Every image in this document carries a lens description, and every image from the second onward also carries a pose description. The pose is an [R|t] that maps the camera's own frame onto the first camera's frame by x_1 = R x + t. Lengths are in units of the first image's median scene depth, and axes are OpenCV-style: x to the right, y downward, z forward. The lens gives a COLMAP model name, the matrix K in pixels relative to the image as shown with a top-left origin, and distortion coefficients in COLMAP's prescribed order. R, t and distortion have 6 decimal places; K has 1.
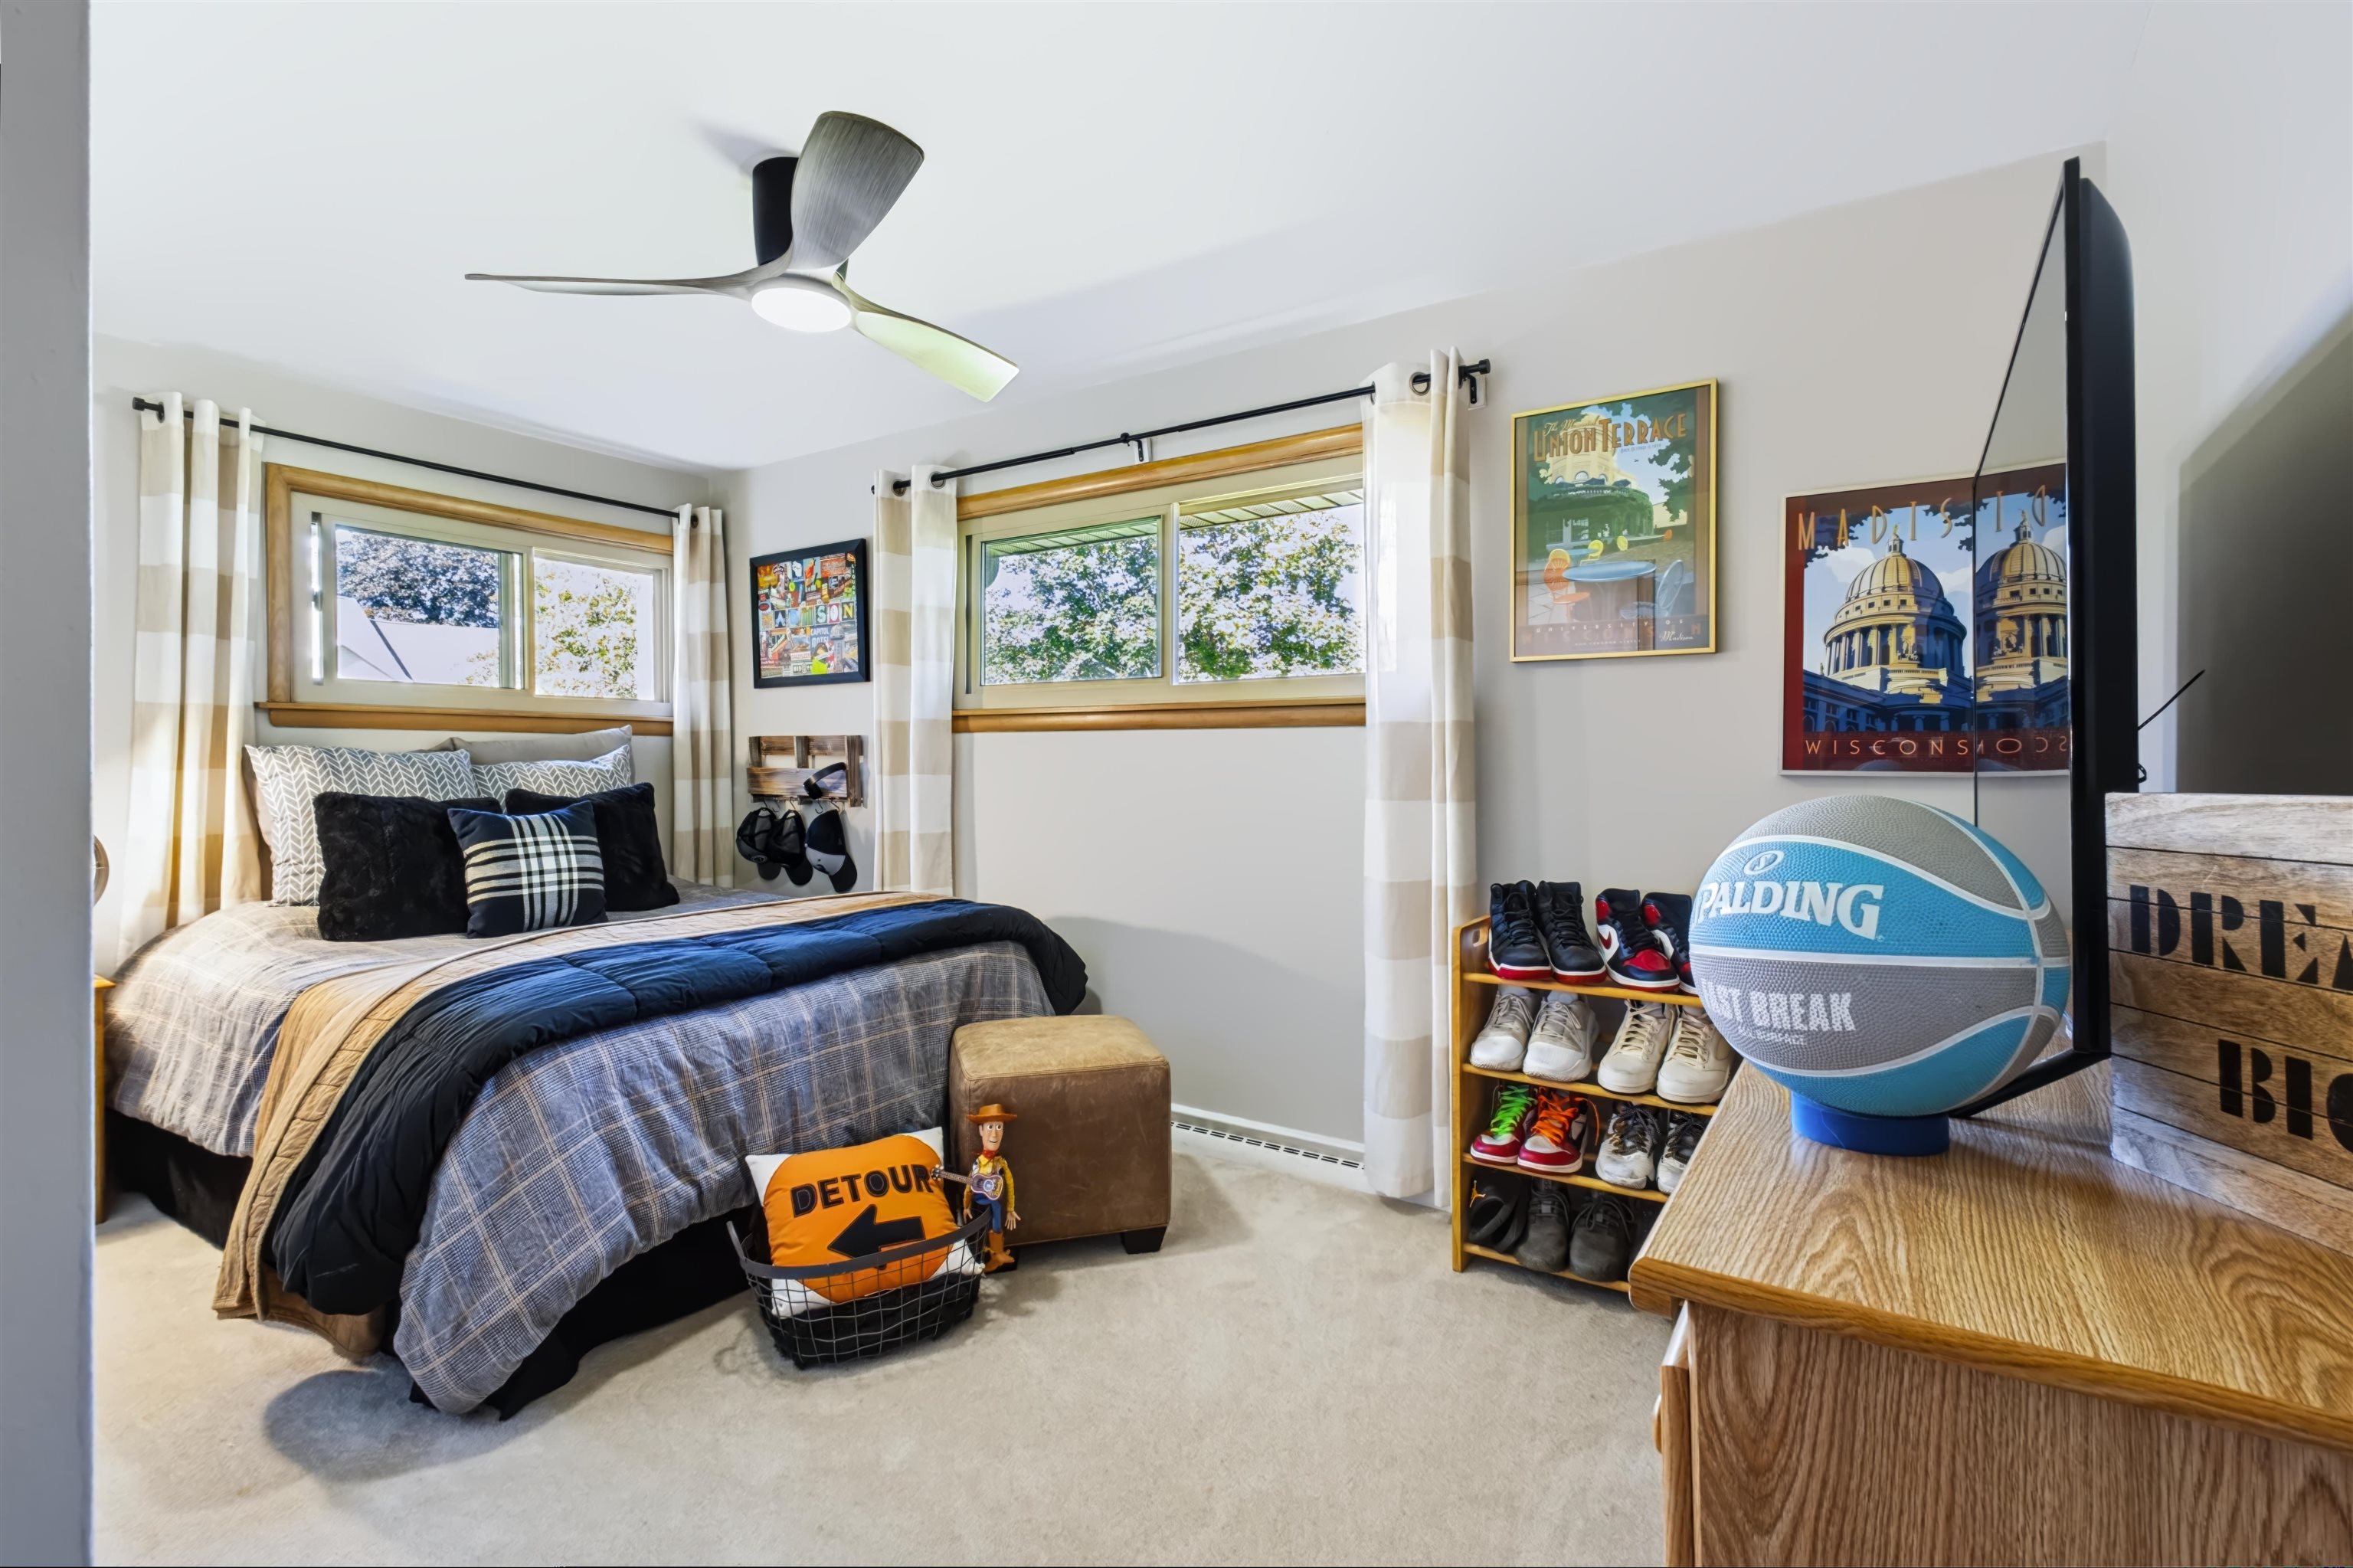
lens RADIAL K [[1085.7, 0, 1173.8], [0, 1085.7, 769.6], [0, 0, 1]] dist [0.003376, 0.000218]
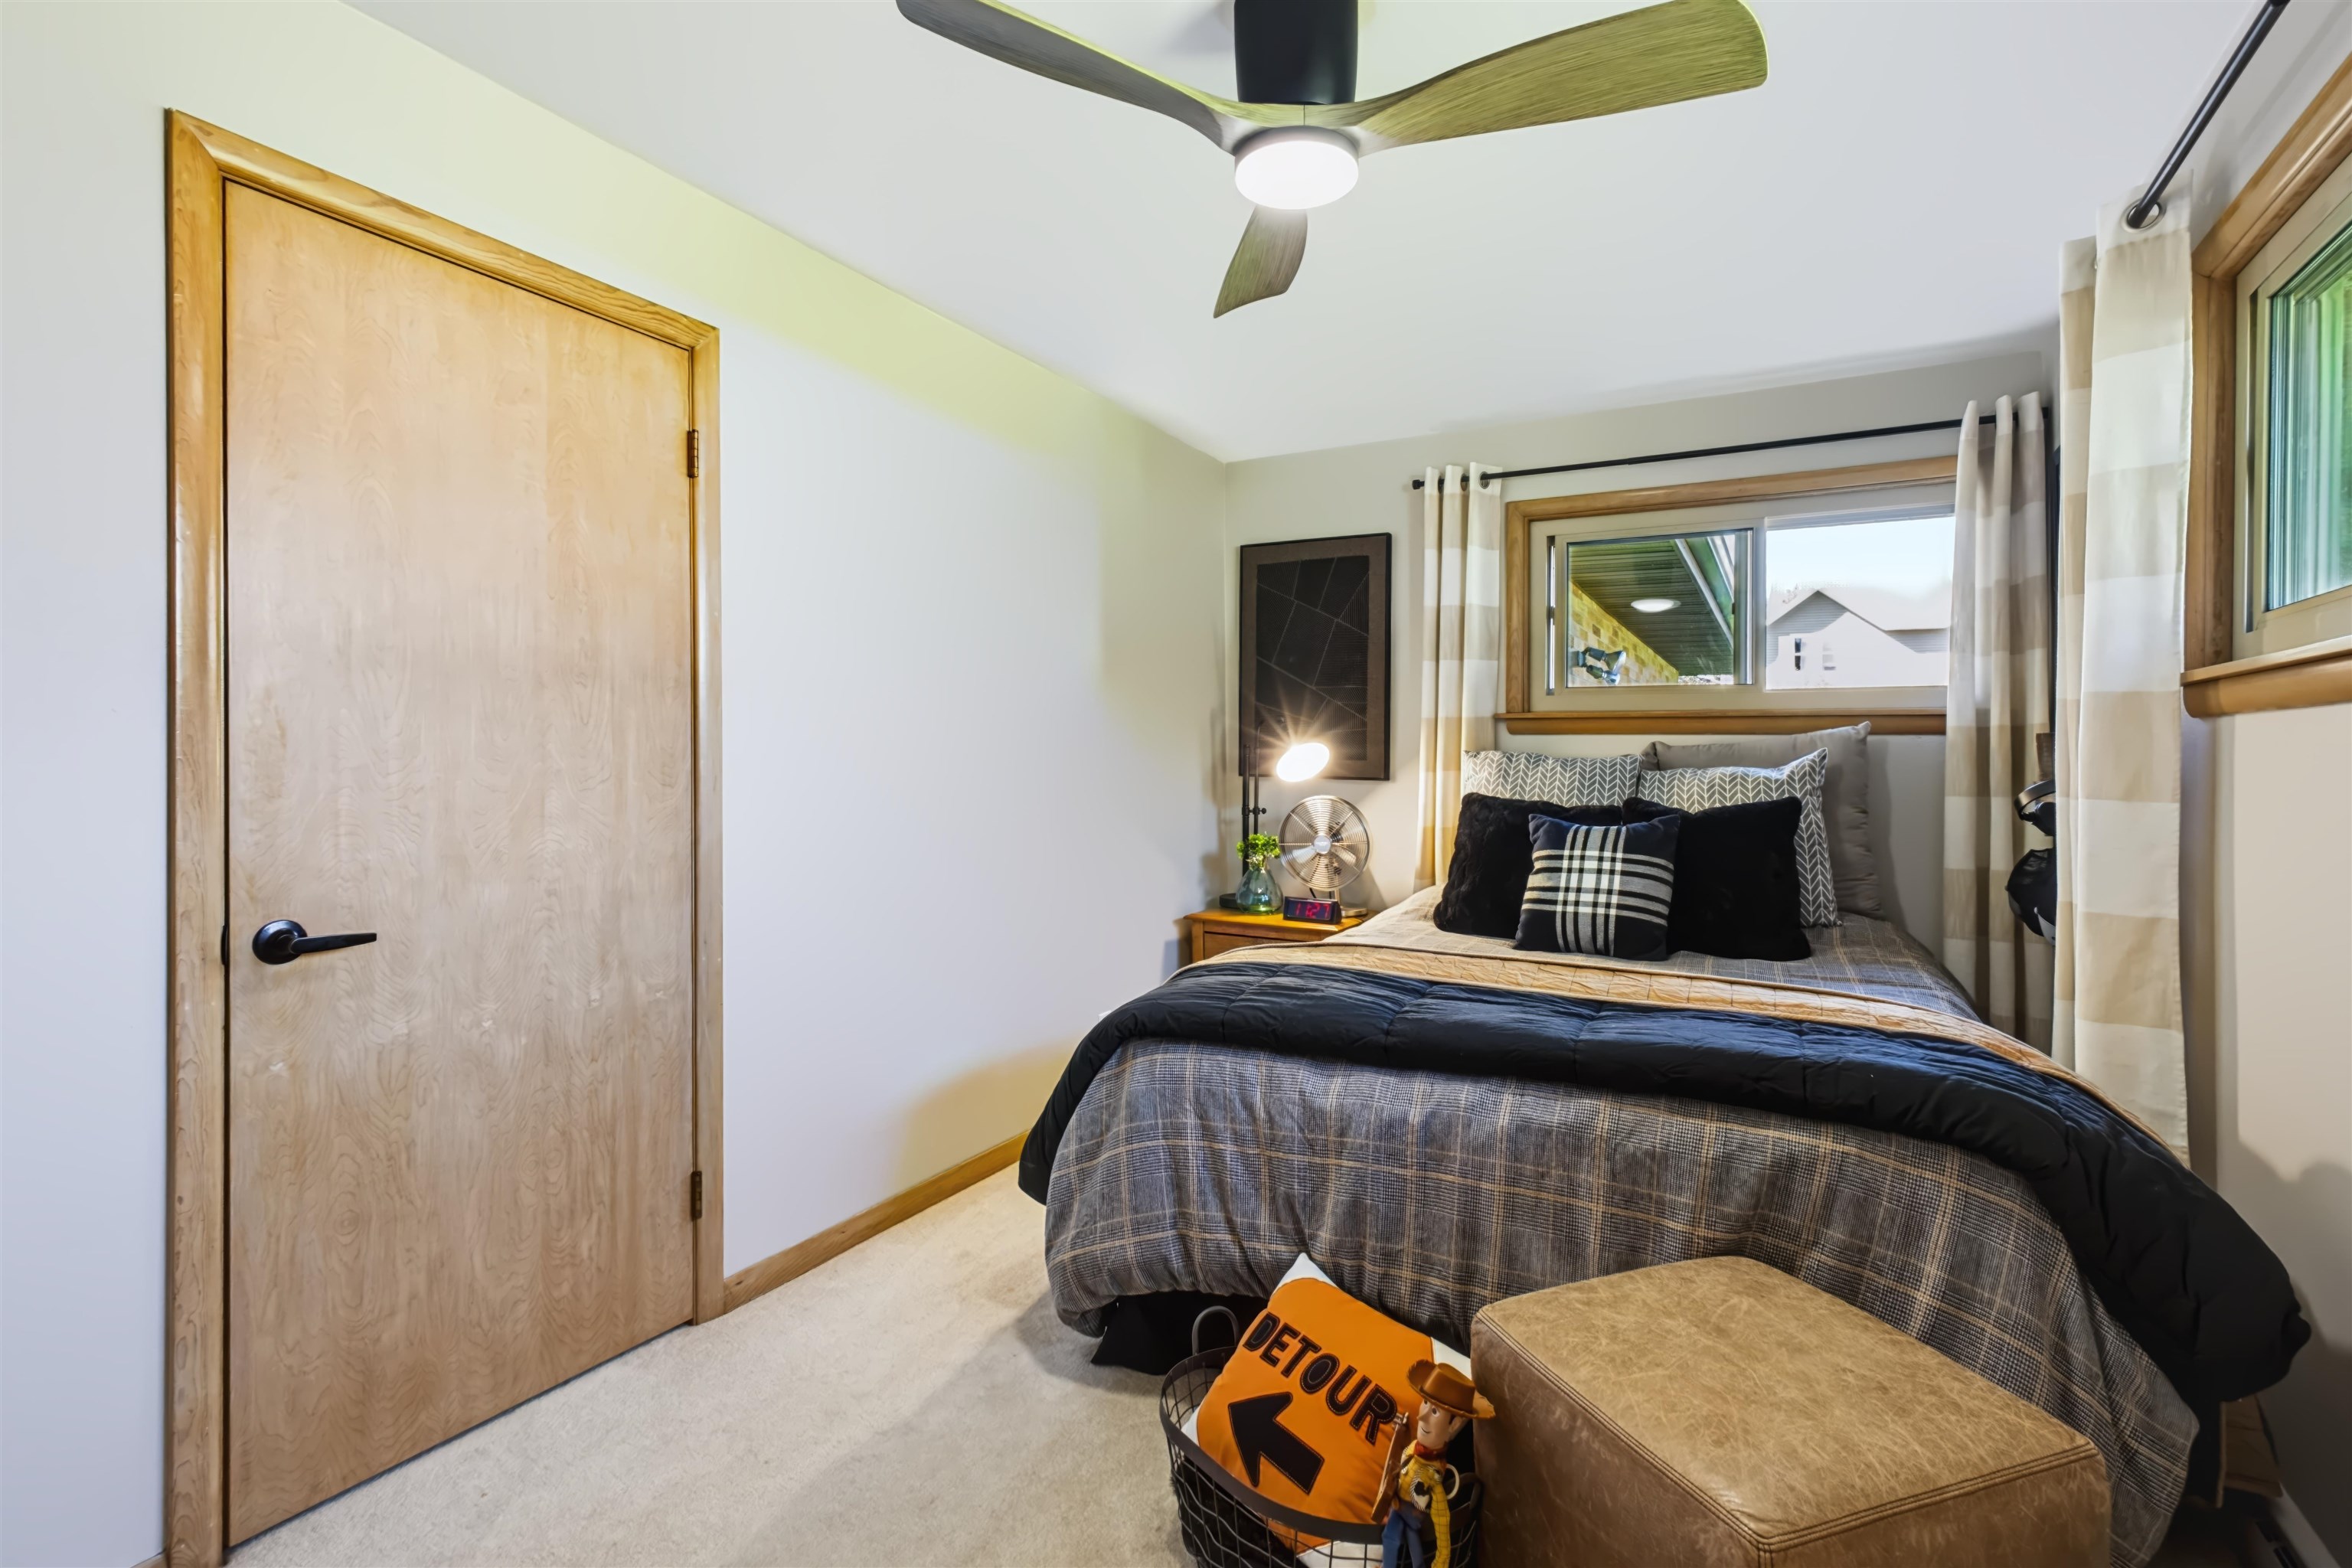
lens RADIAL K [[1085.2, 0, 1175.3], [0, 1085.2, 764.3], [0, 0, 1]] dist [0.003376, 0.000218]
pose [[0.074173, 0.005984, -0.997227, 0.293173], [-0.015470, 0.999869, 0.004849, -0.009047], [0.997125, 0.015067, 0.074255, 0.601316]]
